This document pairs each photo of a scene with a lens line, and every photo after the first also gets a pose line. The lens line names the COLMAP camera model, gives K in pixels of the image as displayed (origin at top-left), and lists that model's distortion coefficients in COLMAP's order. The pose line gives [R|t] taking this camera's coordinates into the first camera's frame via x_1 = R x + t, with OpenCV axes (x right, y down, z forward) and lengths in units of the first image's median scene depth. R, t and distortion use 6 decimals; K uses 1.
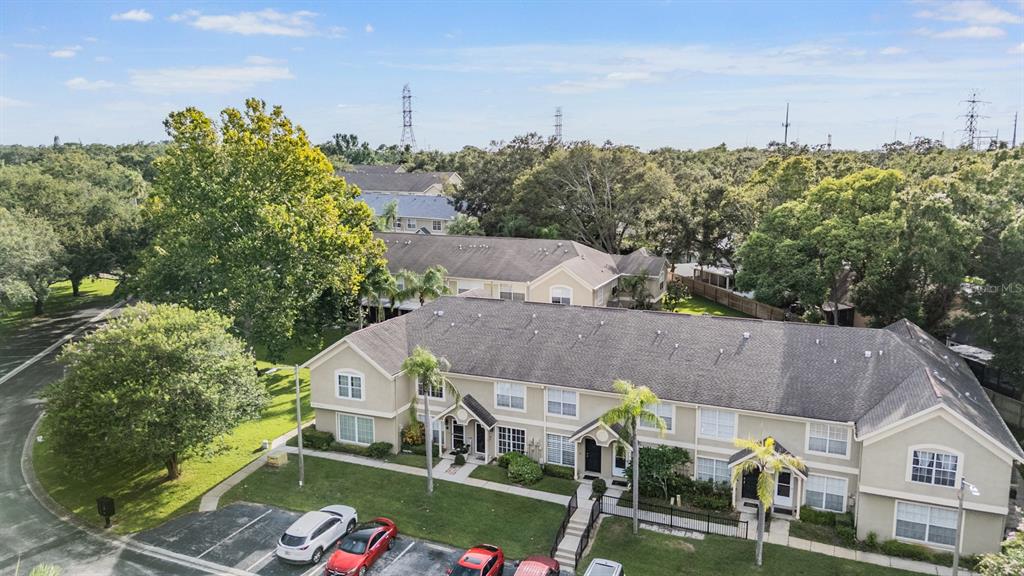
lens RADIAL K [[755.7, 0, 512.0], [0, 755.7, 288.0], [0, 0, 1]] dist [0.093376, -0.108311]
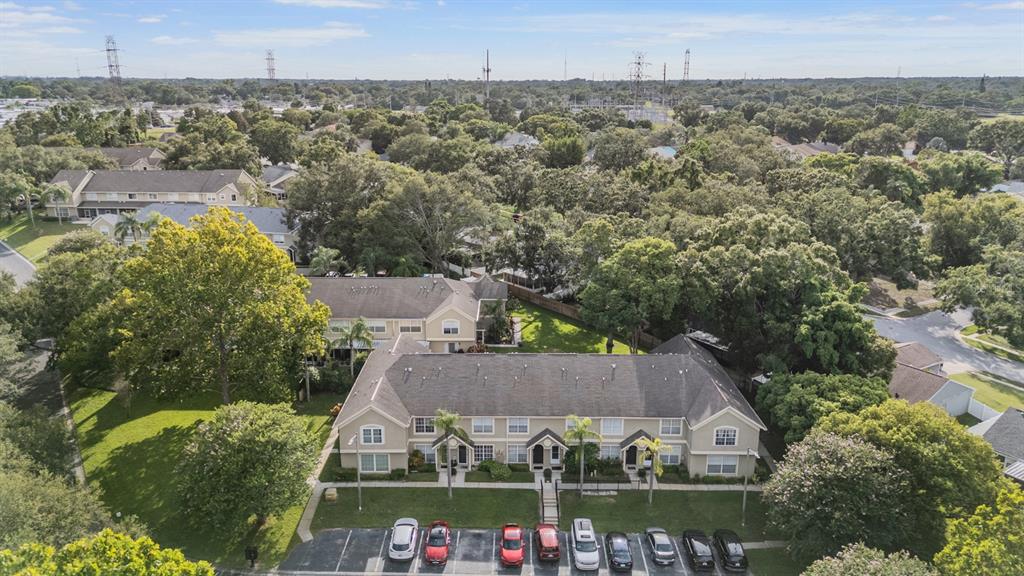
lens RADIAL K [[755.7, 0, 512.0], [0, 755.7, 288.0], [0, 0, 1]] dist [0.093376, -0.108311]
pose [[0.923017, -0.099684, 0.371622, -0.516911], [0.061948, 0.991757, 0.112166, -0.319676], [-0.379740, -0.080510, 0.921583, -0.447791]]
